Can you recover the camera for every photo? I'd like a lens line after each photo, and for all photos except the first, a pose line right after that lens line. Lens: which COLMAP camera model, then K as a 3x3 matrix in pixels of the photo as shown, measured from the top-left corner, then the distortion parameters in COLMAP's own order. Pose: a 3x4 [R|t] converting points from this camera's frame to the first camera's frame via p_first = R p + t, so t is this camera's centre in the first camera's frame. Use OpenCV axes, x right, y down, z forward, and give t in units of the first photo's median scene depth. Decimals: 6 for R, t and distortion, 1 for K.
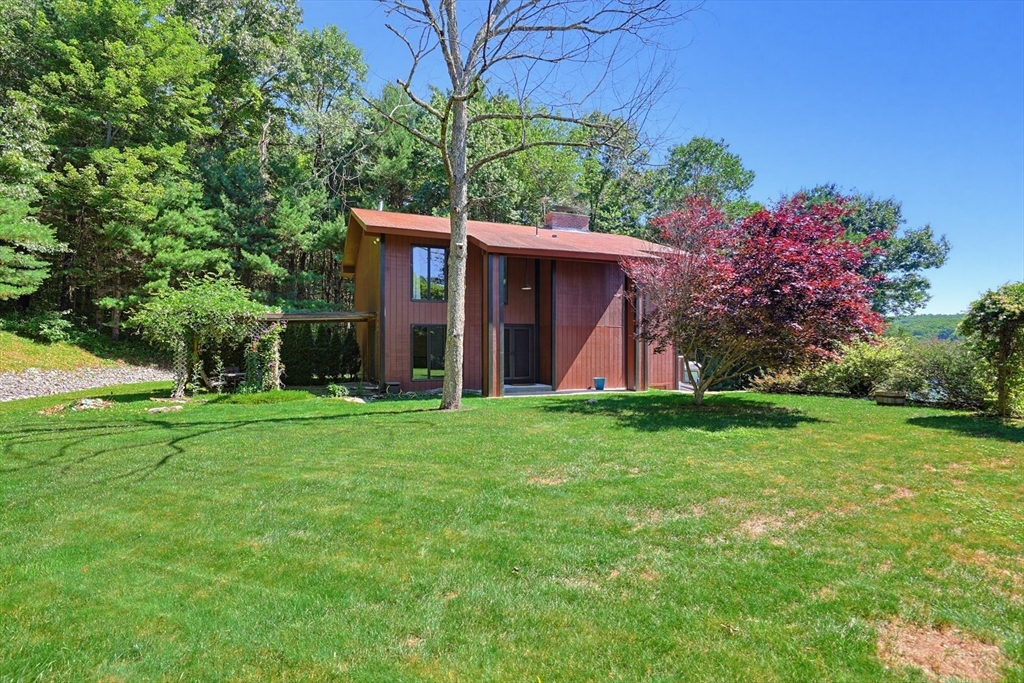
lens RADIAL K [[484.8, 0, 512.1], [0, 484.8, 299.0], [0, 0, 1]] dist [0.001664, 0.000125]
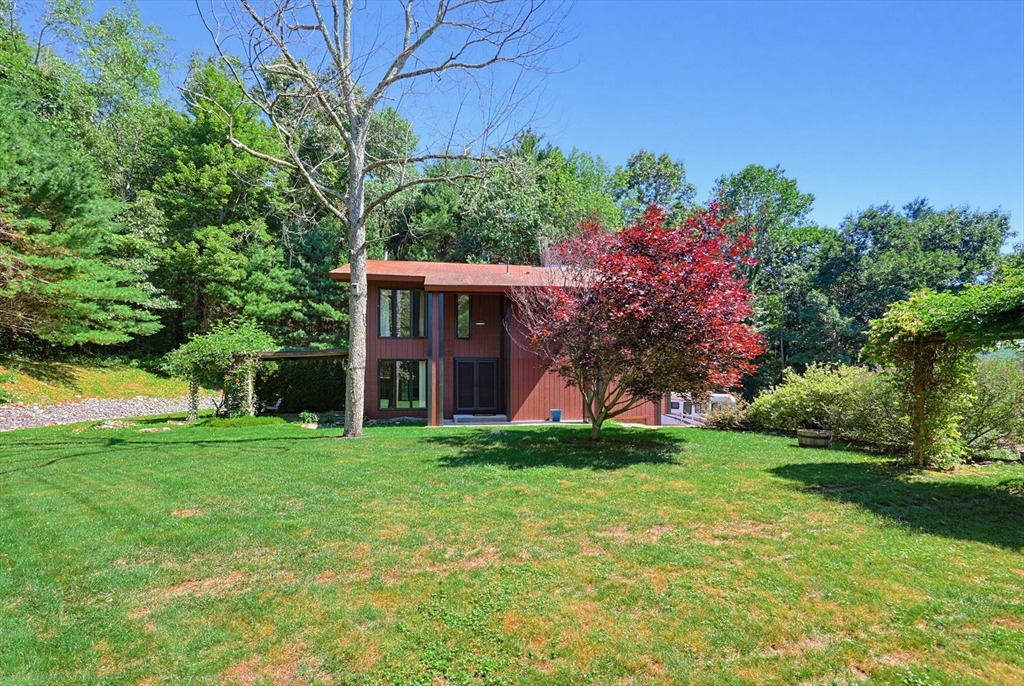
lens RADIAL K [[432.0, 0, 510.5], [0, 432.0, 334.9], [0, 0, 1]] dist [-0.000349, 0.000244]
pose [[0.971334, -0.026436, -0.236244, 0.227452], [0.025111, 0.999648, -0.008615, 0.008599], [0.236389, 0.002436, 0.971656, 0.073279]]
